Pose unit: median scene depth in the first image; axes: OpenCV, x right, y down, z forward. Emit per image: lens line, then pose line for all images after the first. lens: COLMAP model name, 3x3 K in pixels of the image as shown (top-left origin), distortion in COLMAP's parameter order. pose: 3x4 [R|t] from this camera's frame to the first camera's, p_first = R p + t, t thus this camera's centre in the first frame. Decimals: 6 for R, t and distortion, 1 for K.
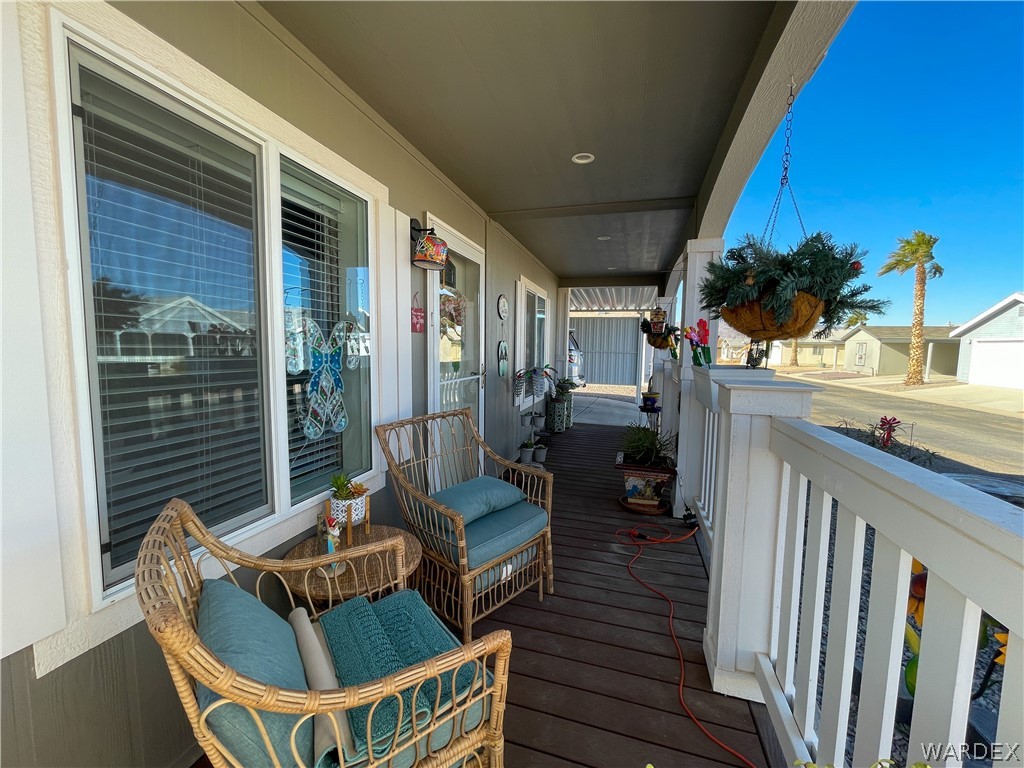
lens RADIAL K [[415.3, 0, 507.8], [0, 415.3, 381.0], [0, 0, 1]] dist [-0.001529, -0.000113]
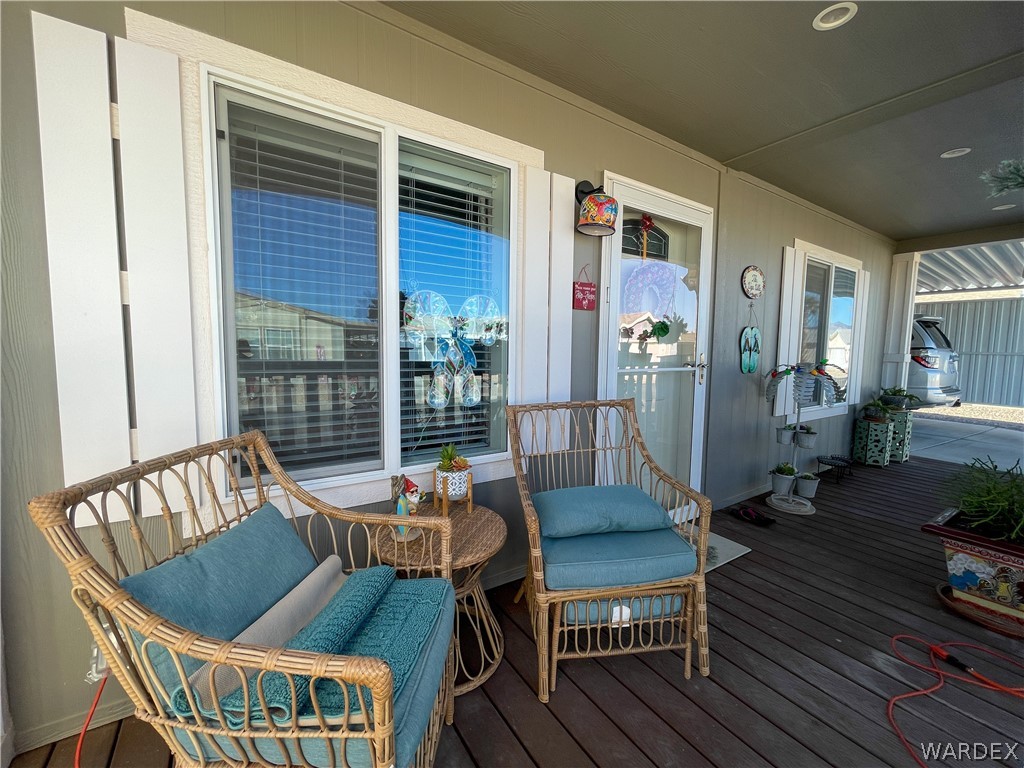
lens RADIAL K [[415.3, 0, 507.8], [0, 415.3, 381.0], [0, 0, 1]] dist [-0.001529, -0.000113]
pose [[0.767833, 0.047727, -0.638870, 0.249981], [-0.056278, 0.998391, 0.006946, 0.040602], [0.638173, 0.030621, 0.769284, 0.240673]]
